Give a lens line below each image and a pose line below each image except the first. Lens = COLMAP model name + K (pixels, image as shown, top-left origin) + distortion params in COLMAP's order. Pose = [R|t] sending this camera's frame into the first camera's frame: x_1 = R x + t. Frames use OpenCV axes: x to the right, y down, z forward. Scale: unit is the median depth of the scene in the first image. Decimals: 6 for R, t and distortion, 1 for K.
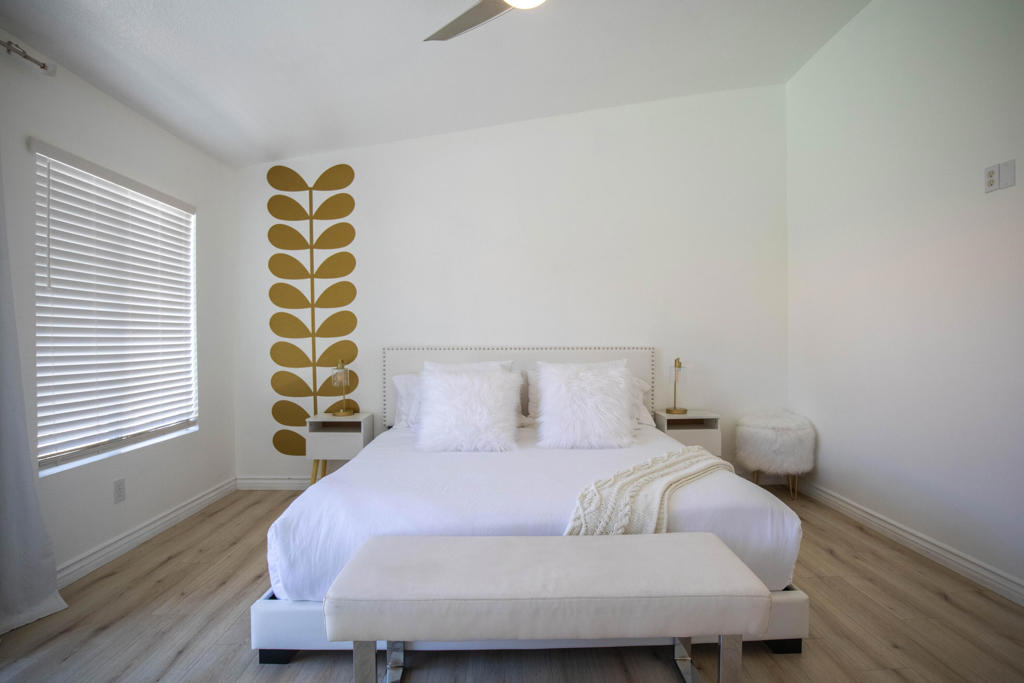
lens RADIAL K [[520.4, 0, 515.1], [0, 520.4, 338.6], [0, 0, 1]] dist [-0.017013, 0.000754]
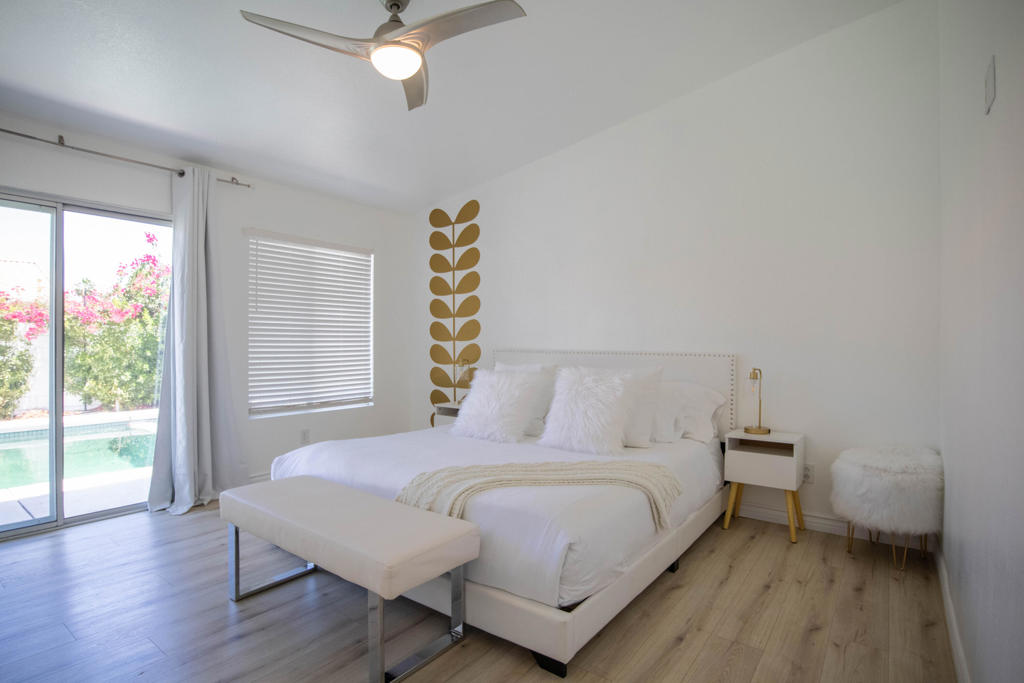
lens RADIAL K [[520.4, 0, 513.5], [0, 520.4, 343.4], [0, 0, 1]] dist [-0.017013, 0.000754]
pose [[0.784264, 0.008310, -0.620372, 0.585541], [-0.007135, 0.999965, 0.004375, -0.003082], [0.620387, 0.000995, 0.784295, 0.109576]]
